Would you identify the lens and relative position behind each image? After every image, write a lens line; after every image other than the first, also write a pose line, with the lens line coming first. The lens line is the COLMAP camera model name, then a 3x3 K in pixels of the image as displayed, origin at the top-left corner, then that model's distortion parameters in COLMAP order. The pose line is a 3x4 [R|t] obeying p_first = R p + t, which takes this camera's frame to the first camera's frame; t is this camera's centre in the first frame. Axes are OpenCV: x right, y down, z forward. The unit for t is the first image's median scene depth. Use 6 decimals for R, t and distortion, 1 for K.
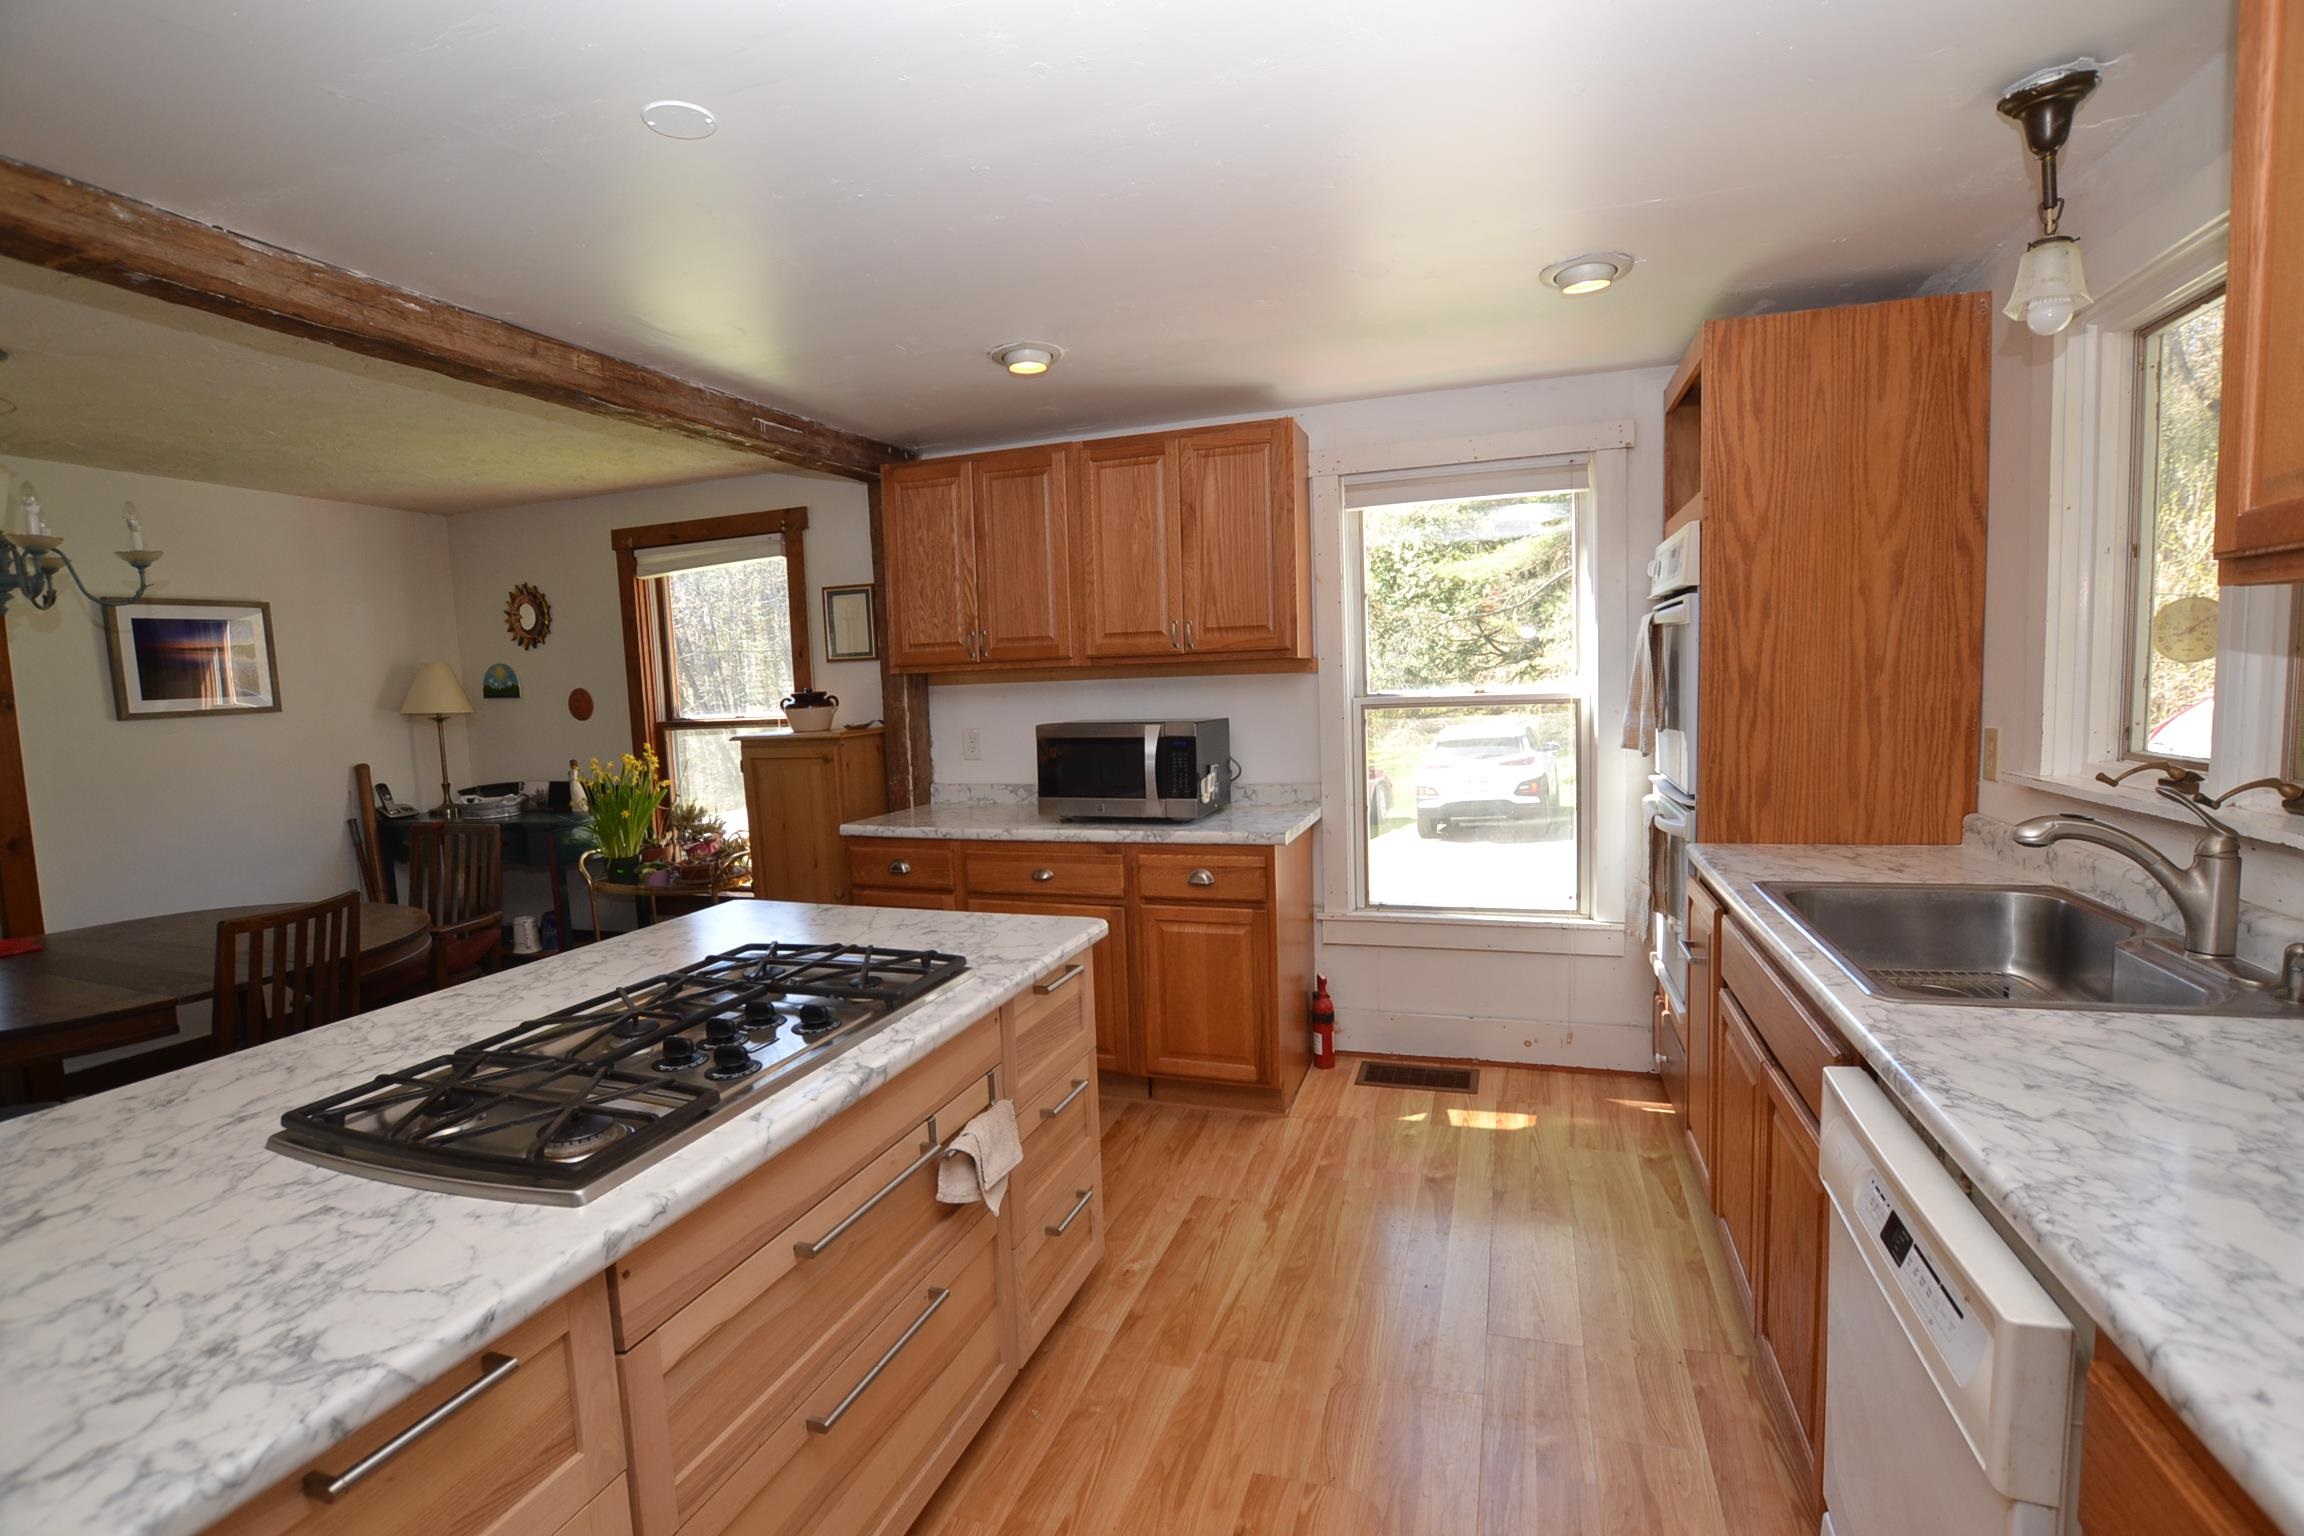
lens RADIAL K [[1051.5, 0, 1155.5], [0, 1051.5, 775.0], [0, 0, 1]] dist [-0.040371, 0.007131]
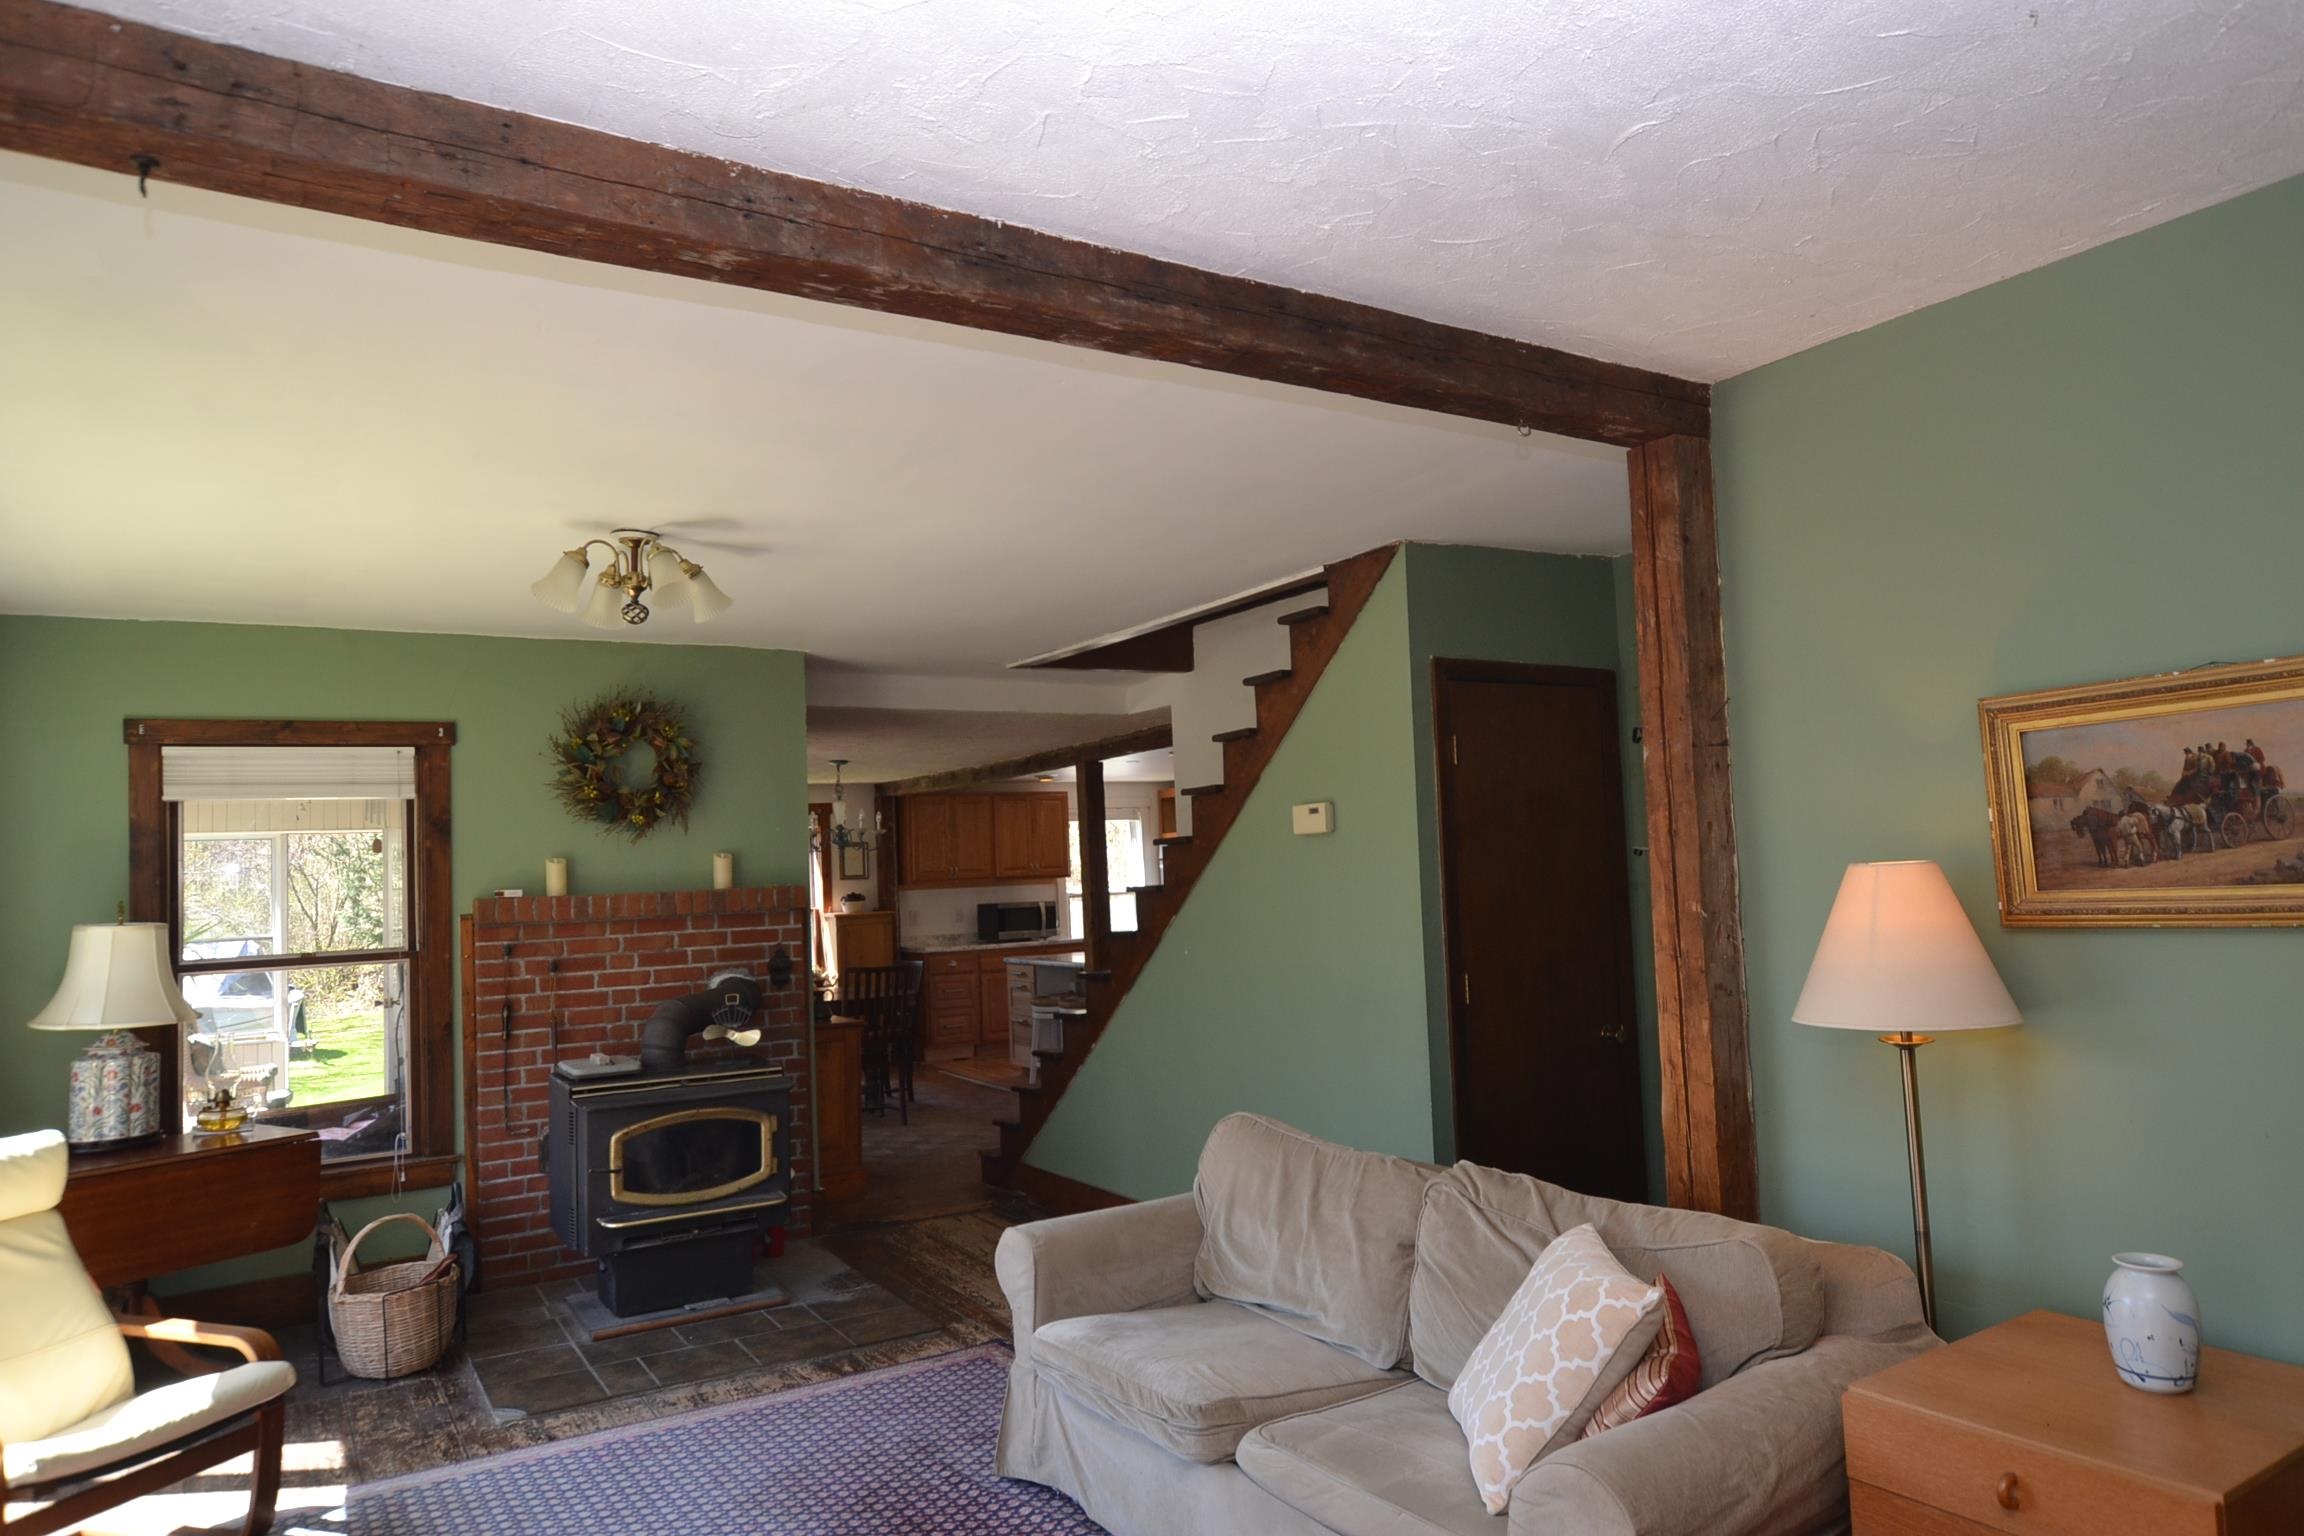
lens RADIAL K [[1455.7, 0, 1152.6], [0, 1455.7, 775.6], [0, 0, 1]] dist [-0.004552, 0.002383]
pose [[0.635496, 0.062840, 0.769543, -2.548740], [0.089503, 0.983968, -0.154262, 0.216448], [-0.766899, 0.166909, 0.619683, -1.456498]]
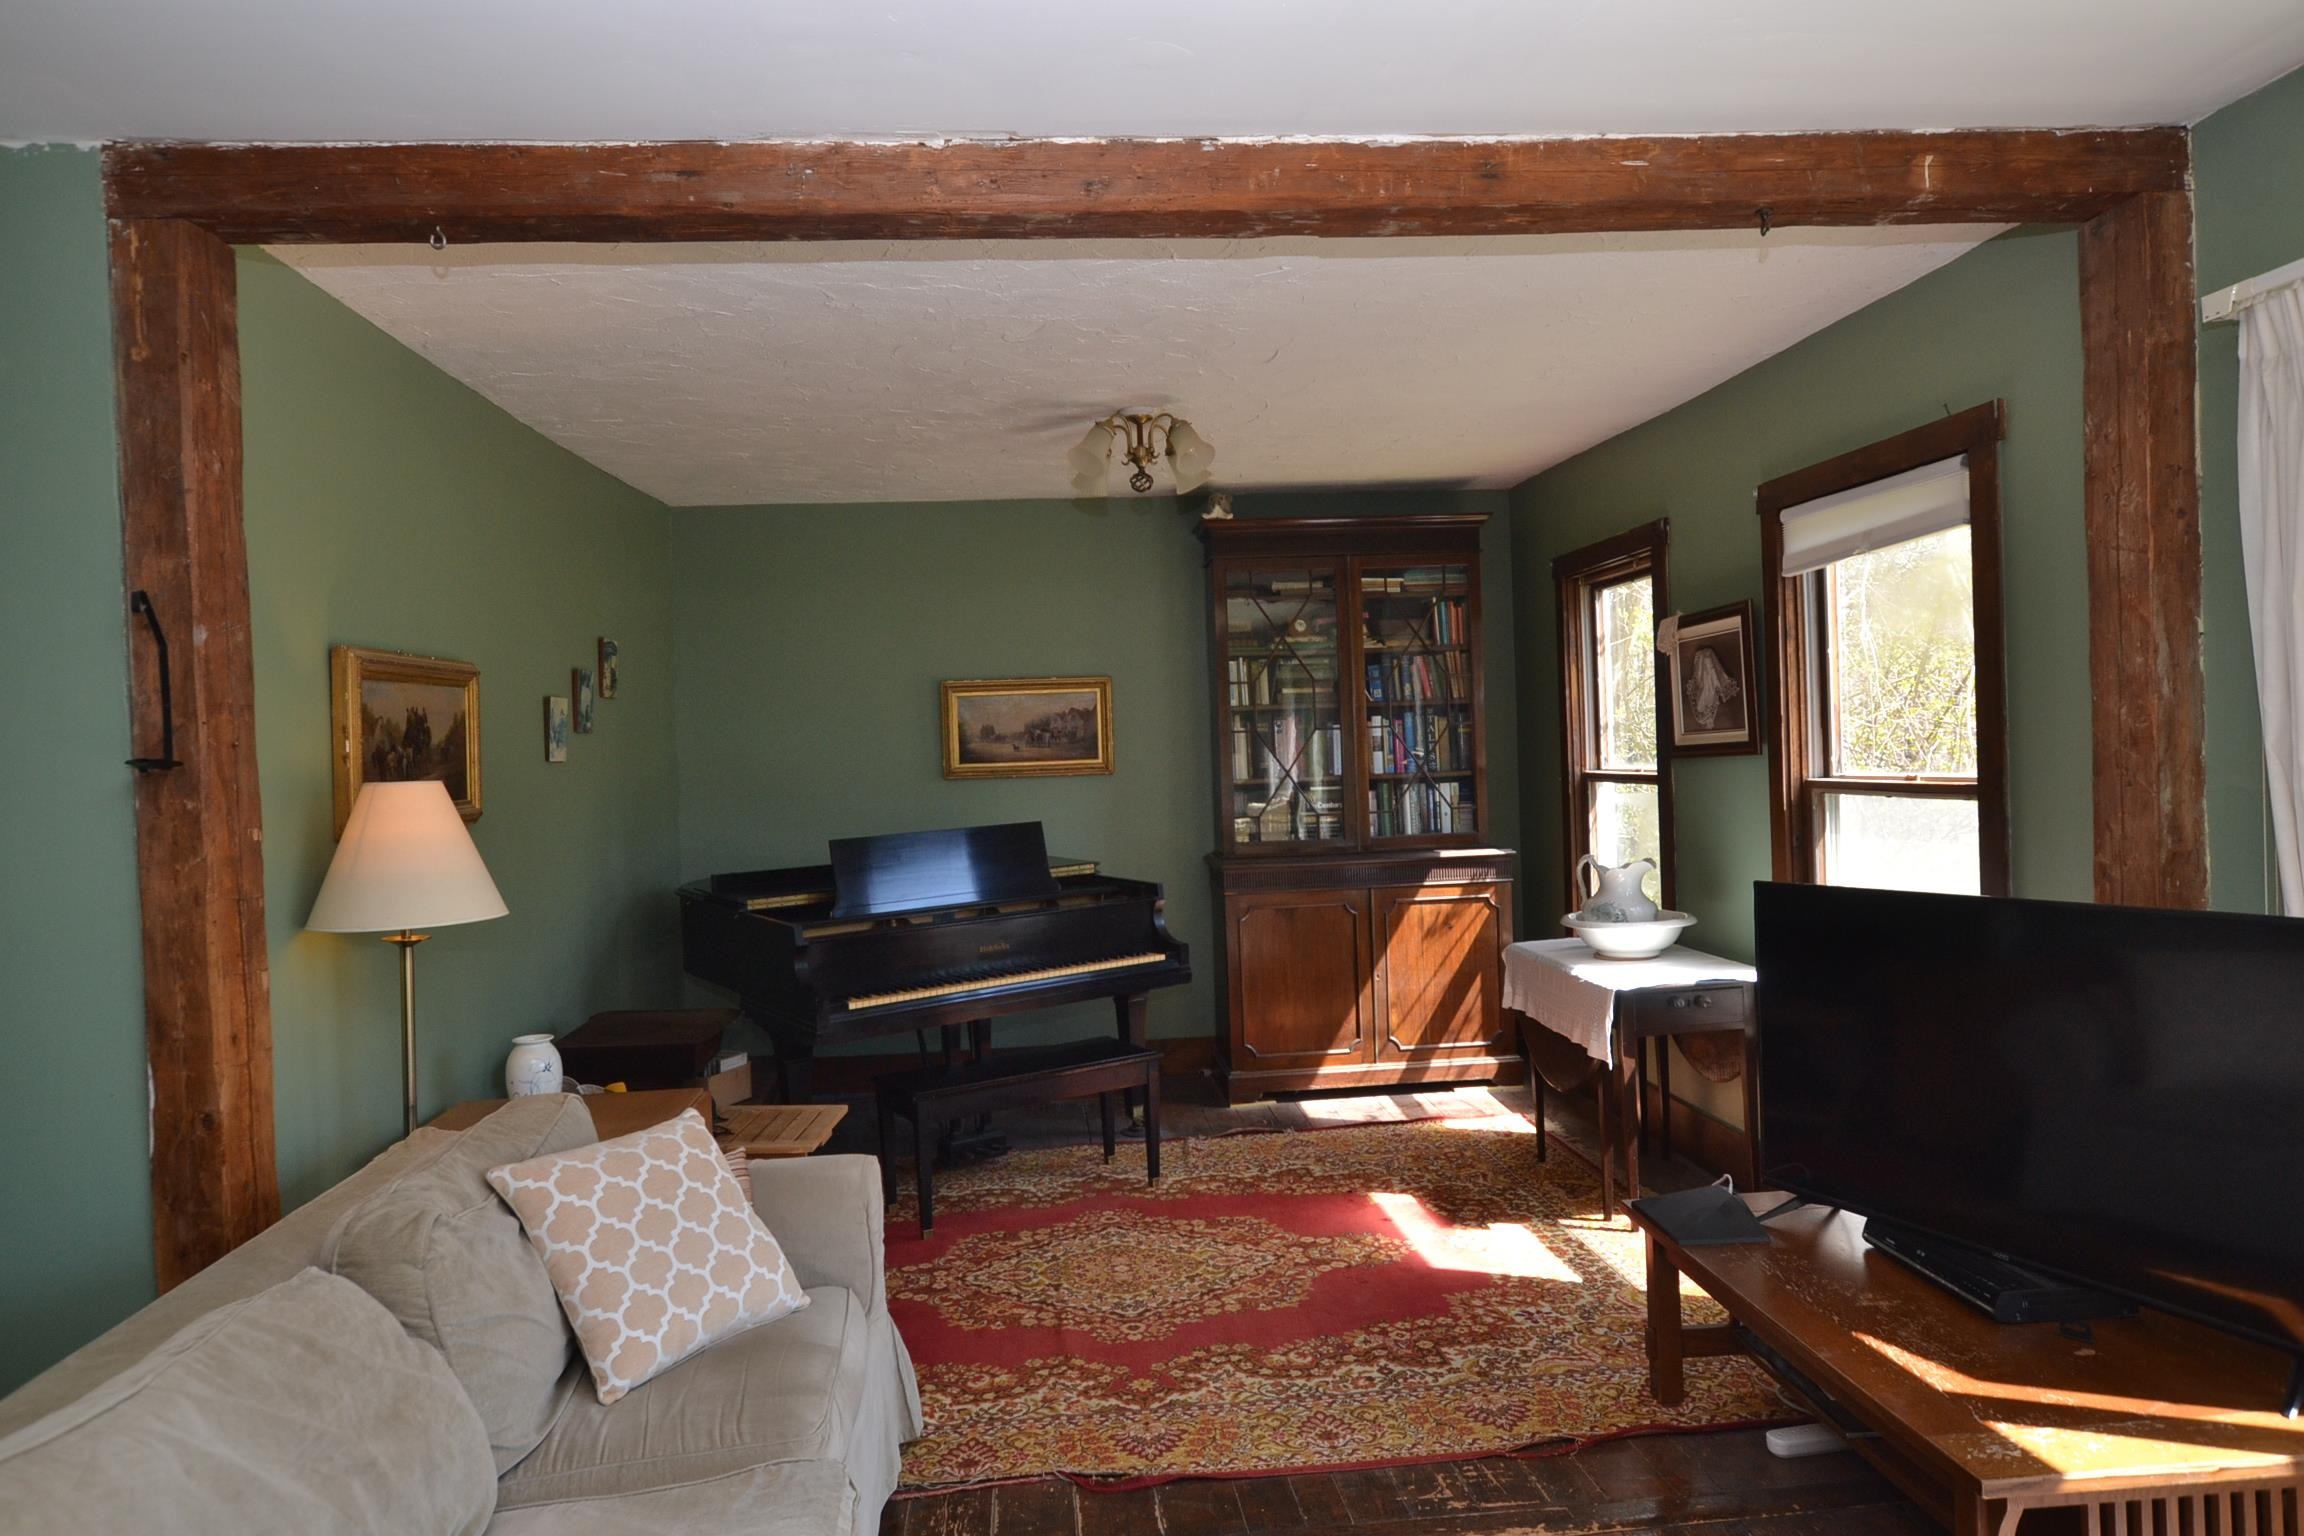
lens RADIAL K [[1455.7, 0, 1152.6], [0, 1455.7, 775.6], [0, 0, 1]] dist [-0.004552, 0.002383]
pose [[-0.911642, 0.072903, -0.404469, -1.785113], [0.027882, 0.992845, 0.116110, 0.089964], [0.410039, 0.094574, -0.907151, -0.336672]]
